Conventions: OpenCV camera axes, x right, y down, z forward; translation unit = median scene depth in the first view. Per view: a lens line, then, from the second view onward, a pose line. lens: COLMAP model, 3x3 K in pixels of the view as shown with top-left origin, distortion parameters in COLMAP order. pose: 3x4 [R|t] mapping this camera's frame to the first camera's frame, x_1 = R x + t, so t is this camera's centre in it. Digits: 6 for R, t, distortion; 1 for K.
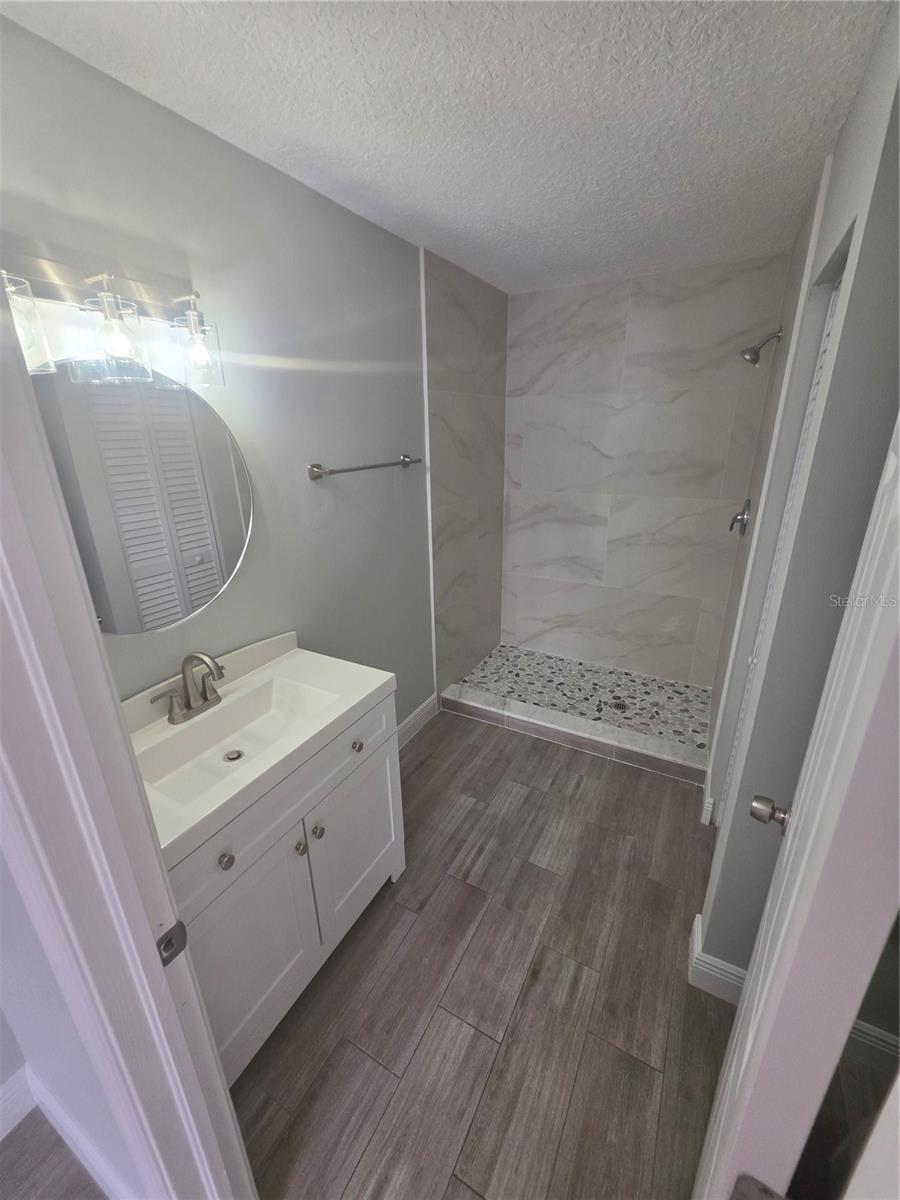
lens RADIAL K [[482.0, 0, 452.5], [0, 482.0, 597.1], [0, 0, 1]] dist [0.000749, -0.000788]
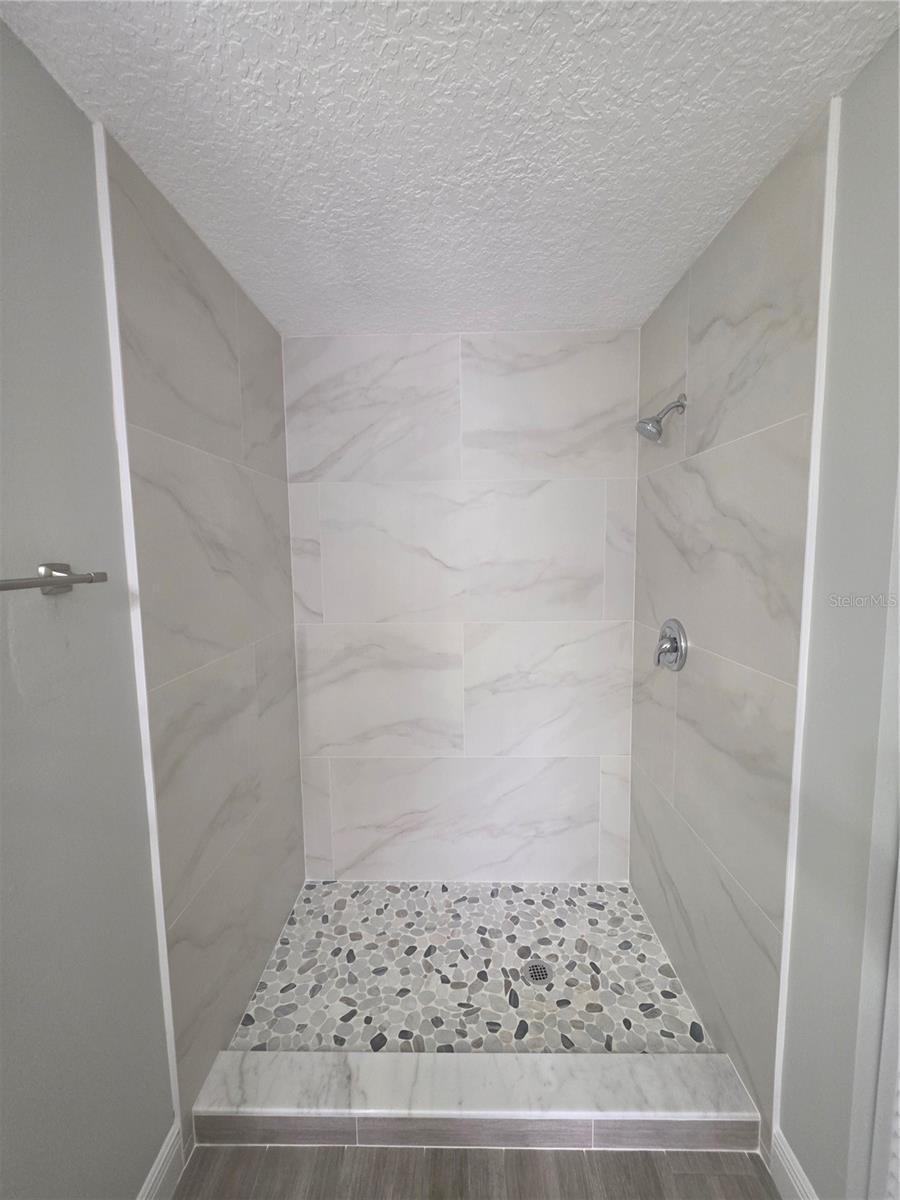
lens RADIAL K [[482.0, 0, 449.9], [0, 482.0, 598.2], [0, 0, 1]] dist [0.000749, -0.000788]
pose [[0.886221, -0.042878, 0.461274, 0.000556], [0.153125, 0.966855, -0.204315, -0.108818], [-0.437224, 0.251700, 0.863413, 0.412873]]
